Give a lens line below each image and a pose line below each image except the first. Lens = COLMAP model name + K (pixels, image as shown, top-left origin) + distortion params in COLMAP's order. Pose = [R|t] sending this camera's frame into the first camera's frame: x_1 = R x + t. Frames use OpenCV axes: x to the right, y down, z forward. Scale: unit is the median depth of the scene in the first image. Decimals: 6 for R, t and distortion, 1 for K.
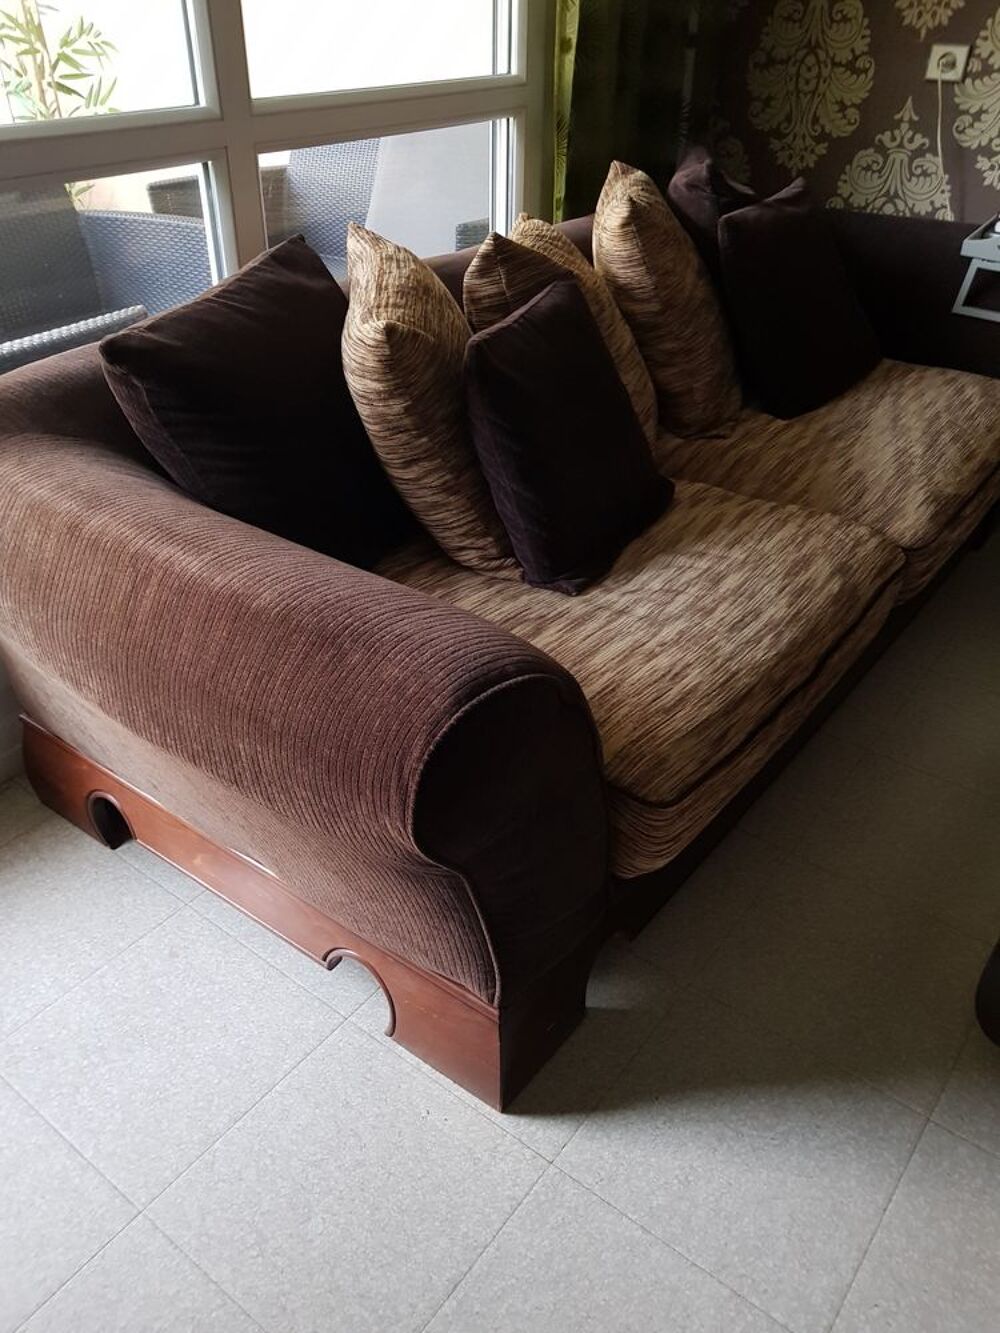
lens RADIAL K [[1067.1, 0, 500.0], [0, 1067.1, 666.5], [0, 0, 1]] dist [-0.013366, 0.011750]
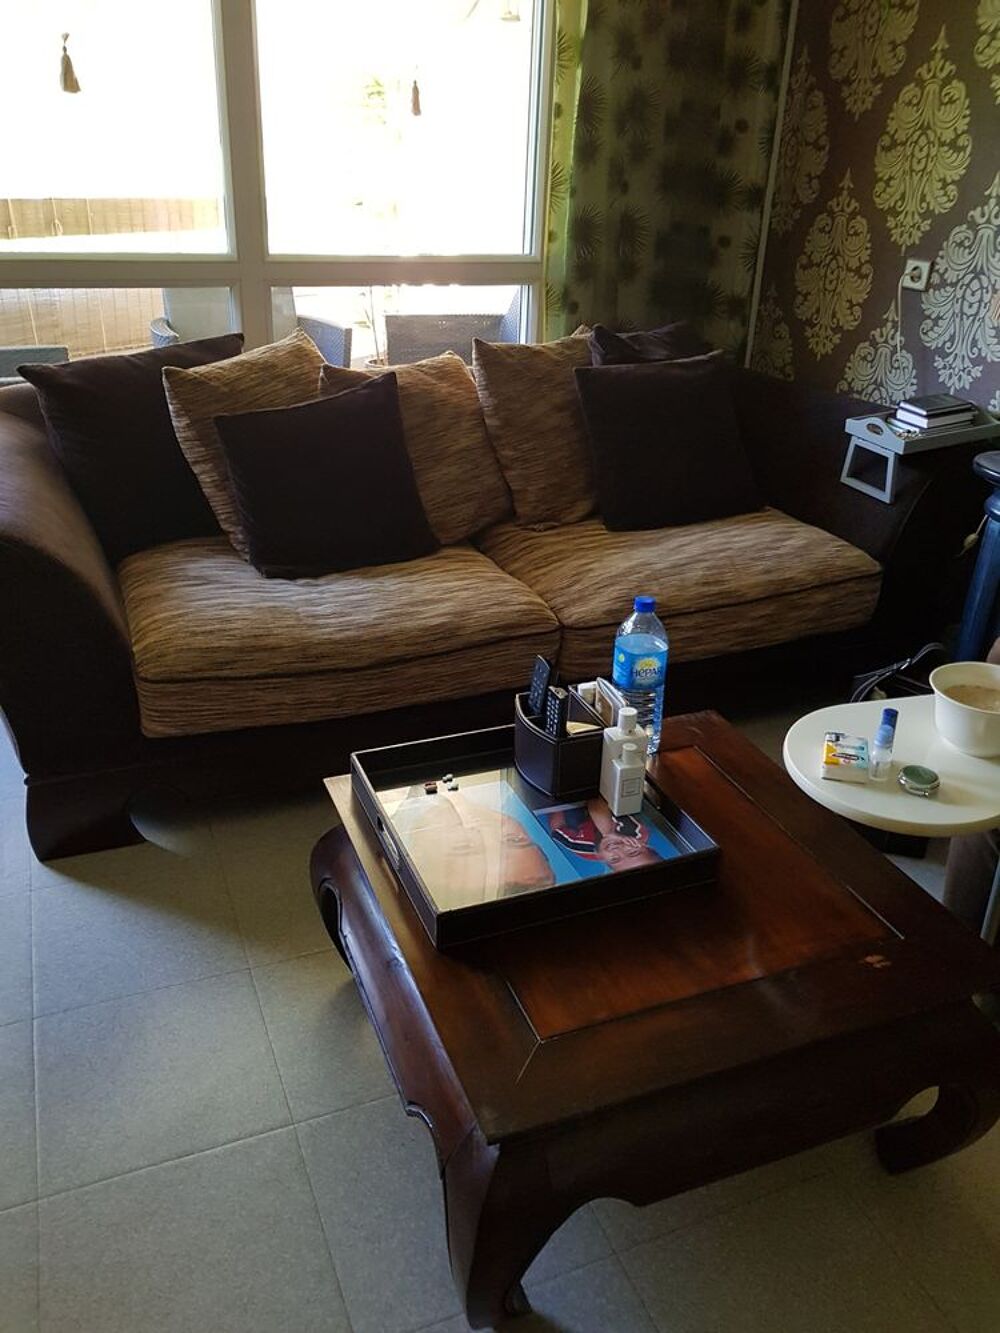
lens RADIAL K [[1083.1, 0, 500.0], [0, 1083.1, 666.5], [0, 0, 1]] dist [-0.047853, 0.001475]
pose [[0.855355, 0.239547, -0.459331, 0.863687], [-0.304679, 0.949724, -0.072072, 0.044431], [0.418973, 0.201596, 0.885337, -0.114782]]
